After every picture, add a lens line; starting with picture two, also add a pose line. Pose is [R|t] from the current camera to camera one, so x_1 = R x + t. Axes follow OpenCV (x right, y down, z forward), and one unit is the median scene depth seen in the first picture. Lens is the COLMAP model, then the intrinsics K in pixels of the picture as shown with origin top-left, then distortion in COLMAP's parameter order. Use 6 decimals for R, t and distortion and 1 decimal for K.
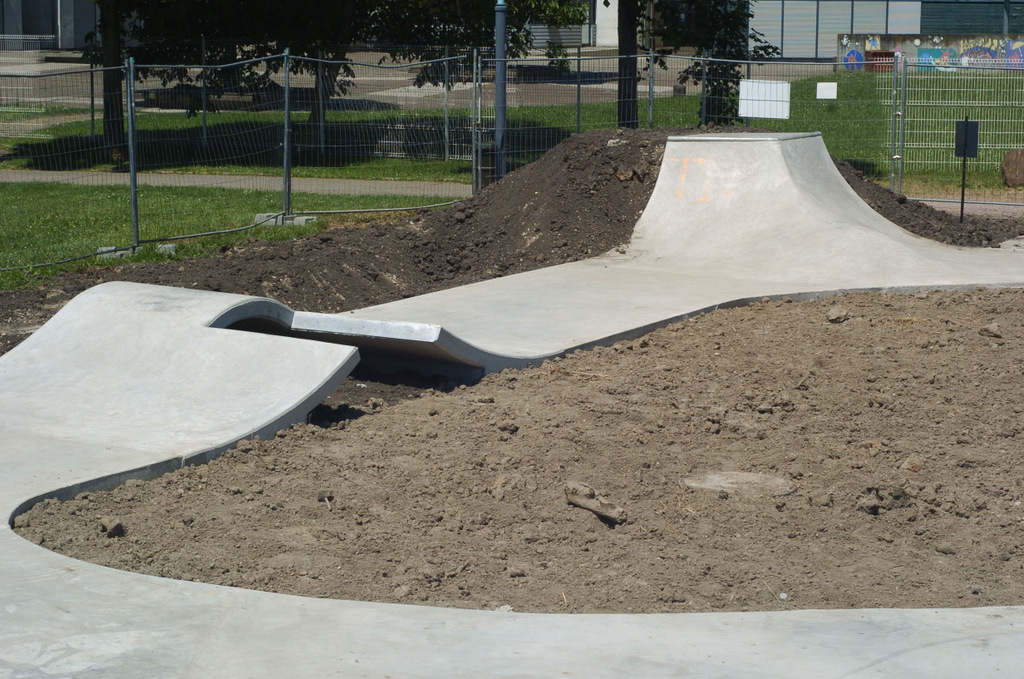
lens RADIAL K [[2261.4, 0, 512.0], [0, 2261.4, 339.5], [0, 0, 1]] dist [0.000175, 0.228890]
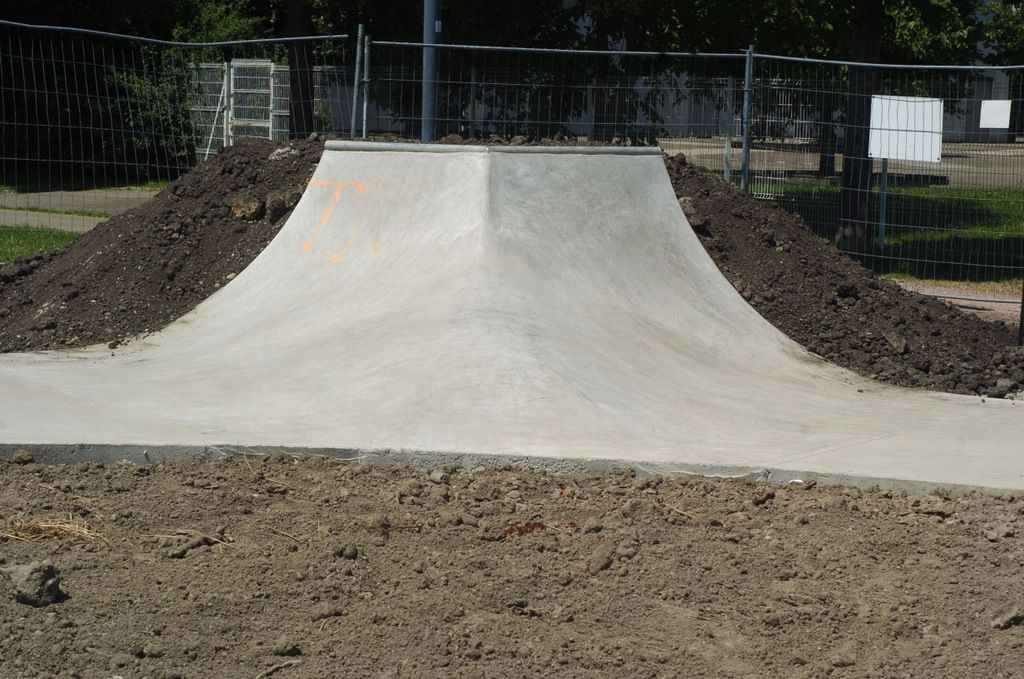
lens RADIAL K [[2261.4, 0, 512.0], [0, 2261.4, 339.5], [0, 0, 1]] dist [0.000175, 0.228890]
pose [[0.909925, 0.061297, -0.410218, 0.331851], [-0.083044, 0.995917, -0.035388, -0.027799], [0.406374, 0.066266, 0.911301, 0.535035]]
